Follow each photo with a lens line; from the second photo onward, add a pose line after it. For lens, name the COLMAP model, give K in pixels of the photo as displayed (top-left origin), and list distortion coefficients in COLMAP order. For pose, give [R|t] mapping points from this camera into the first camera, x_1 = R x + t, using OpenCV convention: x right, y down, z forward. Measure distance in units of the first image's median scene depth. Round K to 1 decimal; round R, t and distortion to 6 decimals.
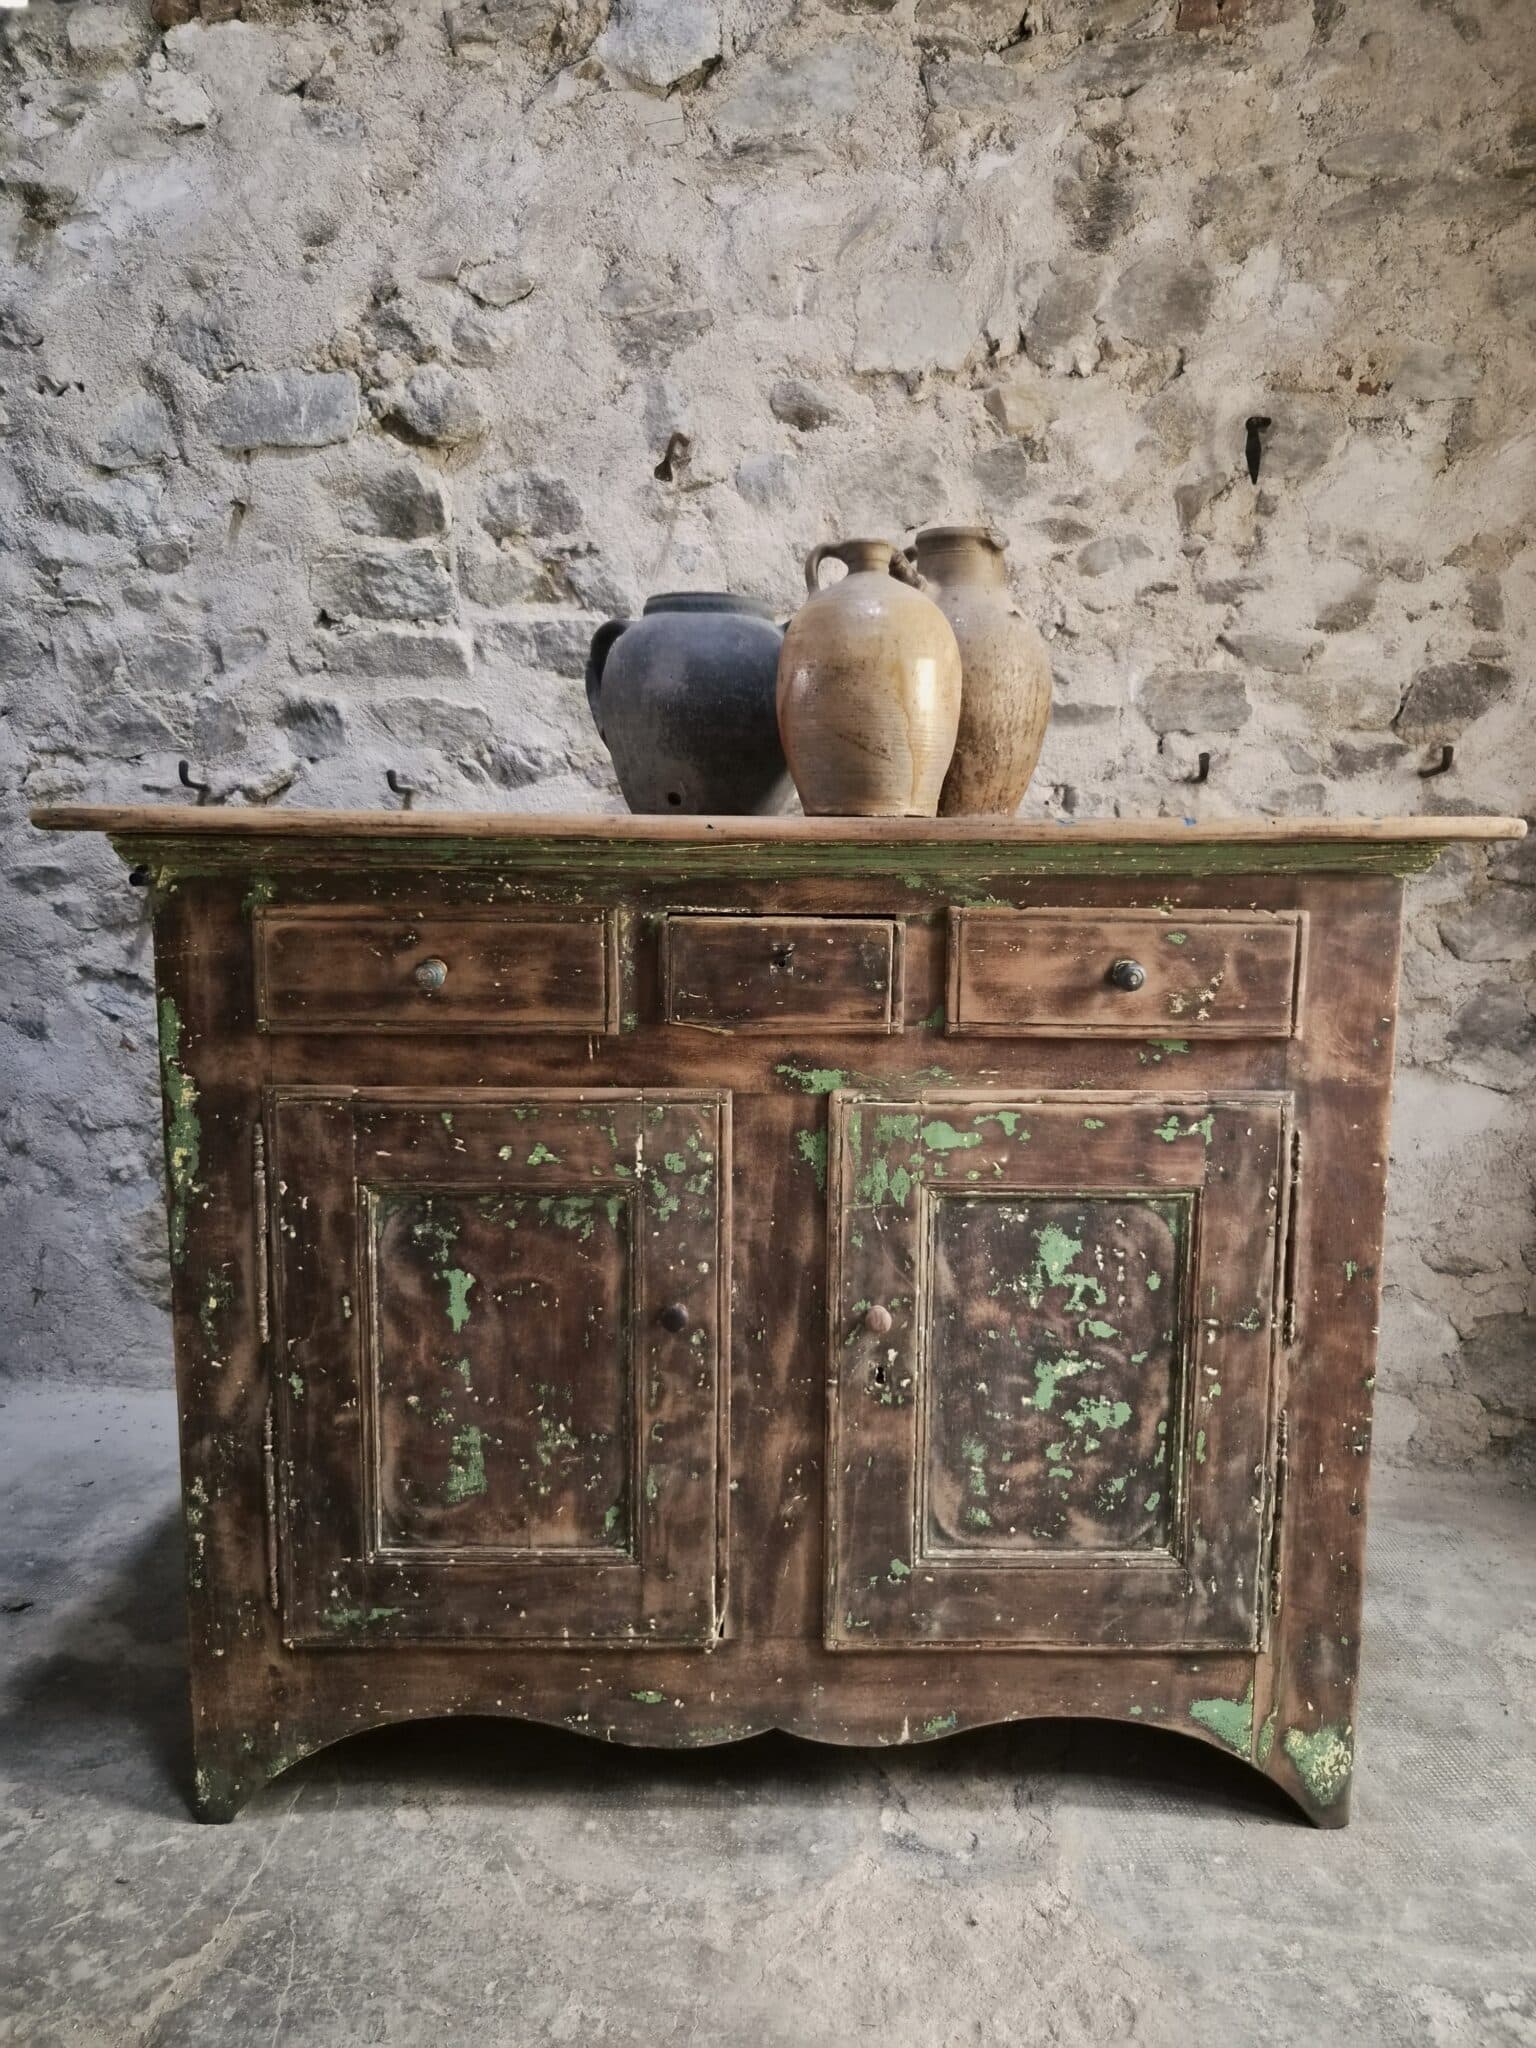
lens RADIAL K [[1387.3, 0, 777.1], [0, 1387.3, 1014.1], [0, 0, 1]] dist [0.059310, -0.050583]
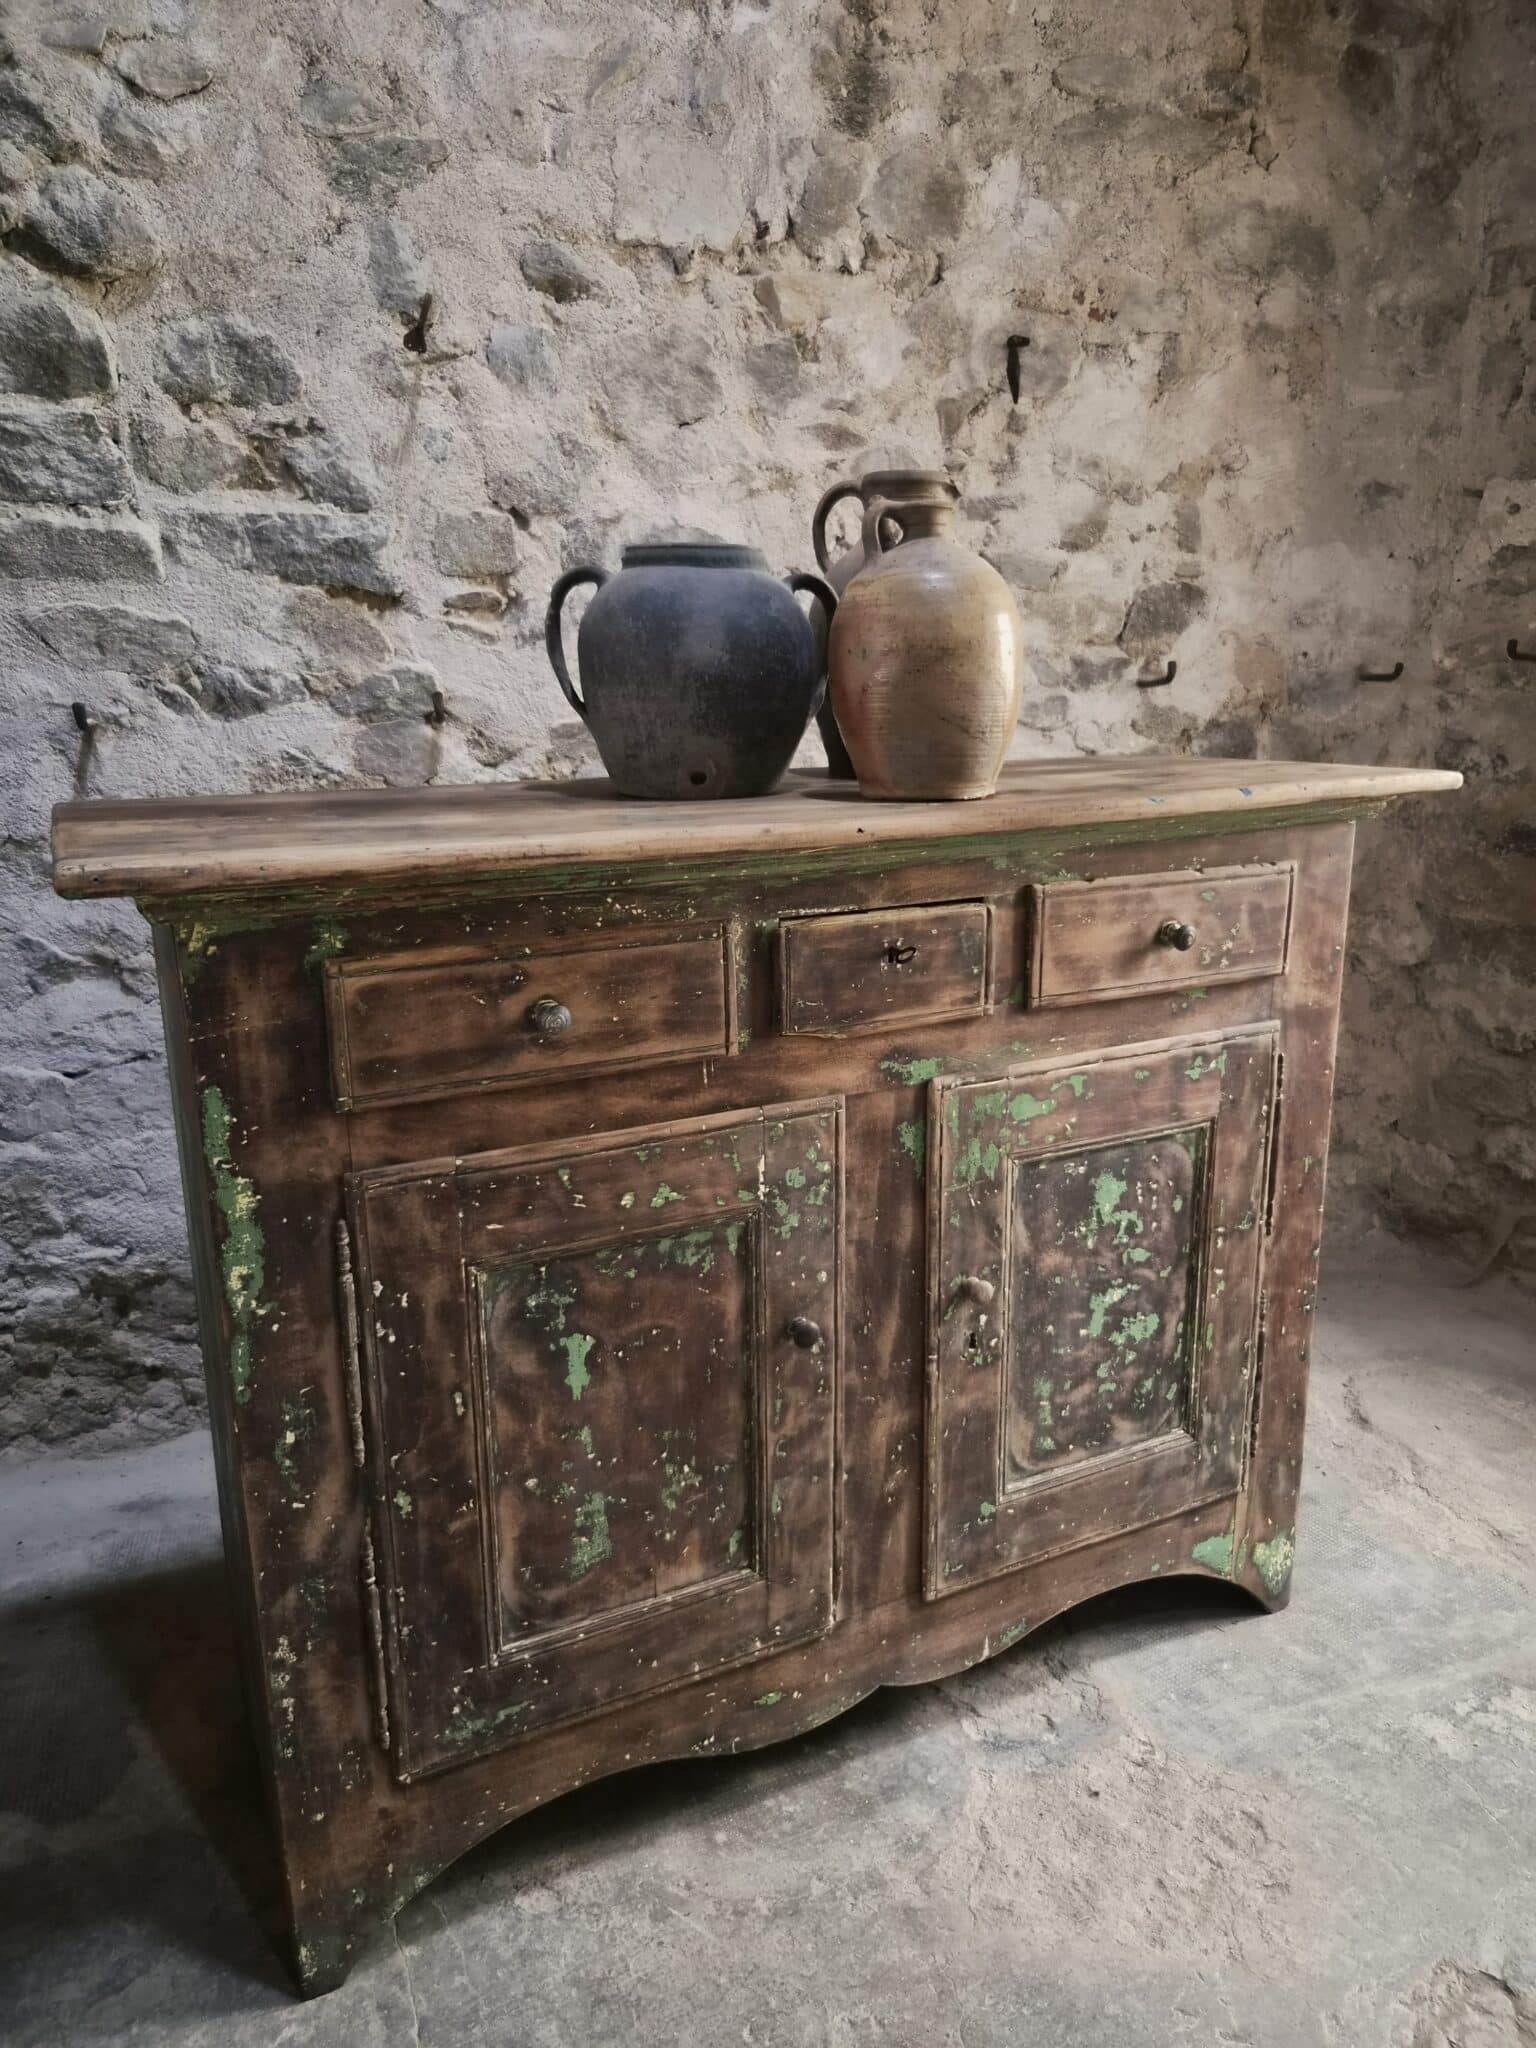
lens RADIAL K [[1387.3, 0, 776.9], [0, 1387.3, 1019.7], [0, 0, 1]] dist [0.059310, -0.050583]
pose [[0.900674, -0.127759, 0.415288, -0.457326], [0.075839, 0.987346, 0.139268, -0.130744], [-0.427826, -0.093940, 0.898966, 0.158193]]
